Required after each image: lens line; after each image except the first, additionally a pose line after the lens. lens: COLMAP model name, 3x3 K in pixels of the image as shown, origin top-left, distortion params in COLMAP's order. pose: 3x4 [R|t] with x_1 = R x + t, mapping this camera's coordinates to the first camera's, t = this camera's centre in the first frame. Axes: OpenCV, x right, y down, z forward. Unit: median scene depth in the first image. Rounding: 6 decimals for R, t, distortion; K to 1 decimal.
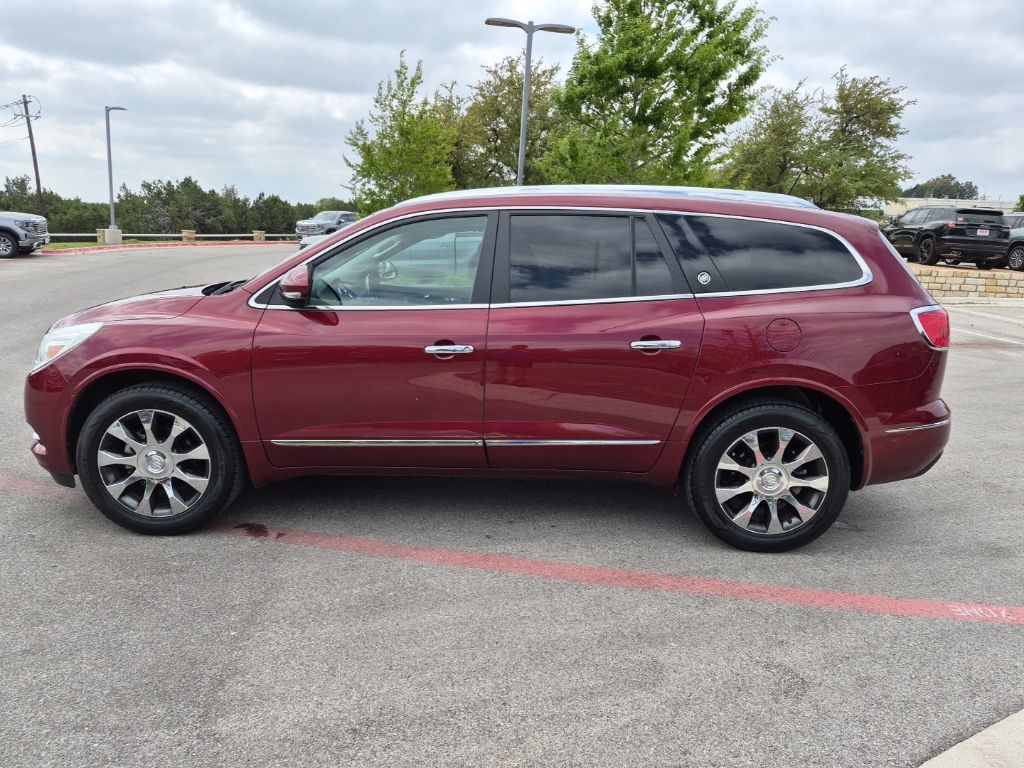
lens RADIAL K [[707.0, 0, 515.9], [0, 707.0, 381.1], [0, 0, 1]] dist [0.063124, -0.060215]
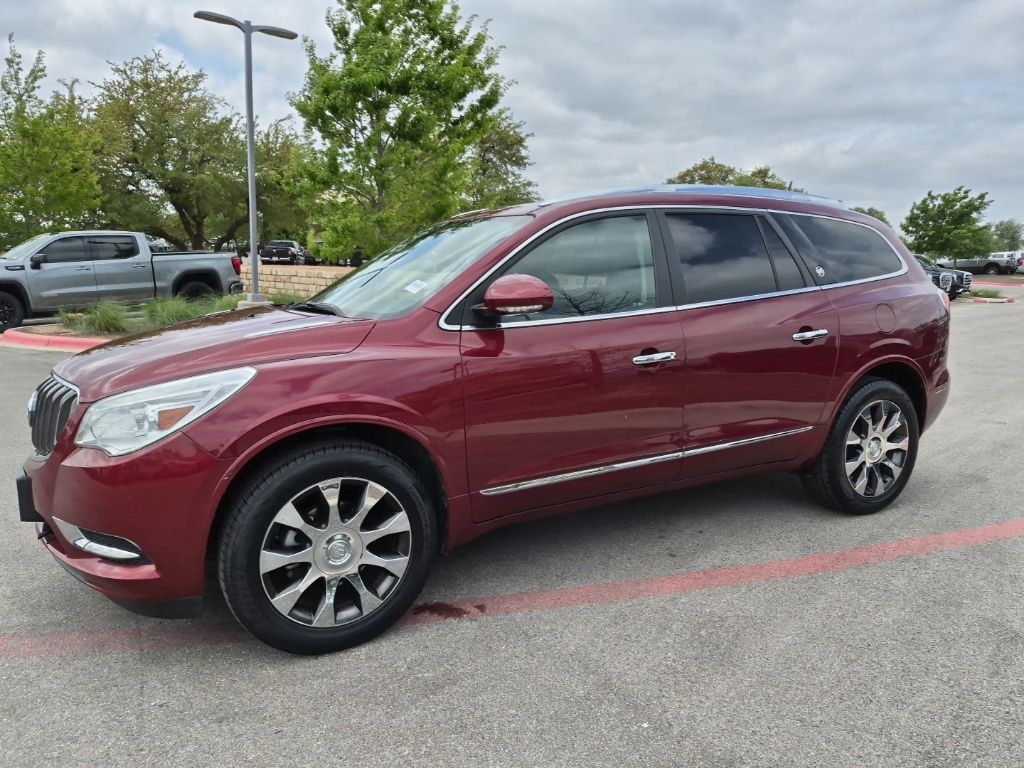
lens RADIAL K [[707.0, 0, 515.9], [0, 707.0, 381.1], [0, 0, 1]] dist [0.063124, -0.060215]
pose [[0.878407, -0.108212, 0.465500, -0.658894], [0.120930, 0.992658, 0.002560, -0.037923], [-0.462360, 0.054044, 0.885044, 0.259248]]
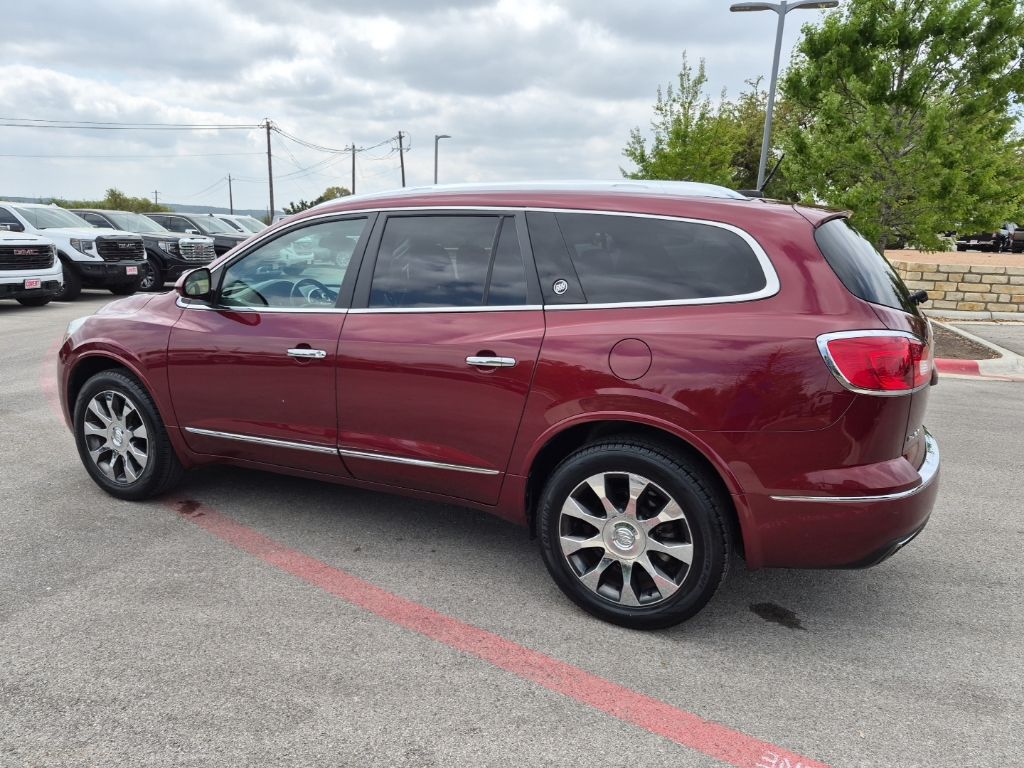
lens RADIAL K [[713.6, 0, 509.7], [0, 713.6, 385.0], [0, 0, 1]] dist [0.075127, -0.061638]
pose [[0.898439, 0.074424, -0.432746, 0.580676], [-0.078884, 0.996854, 0.007665, -0.029614], [0.431955, 0.027250, 0.901483, 0.206045]]
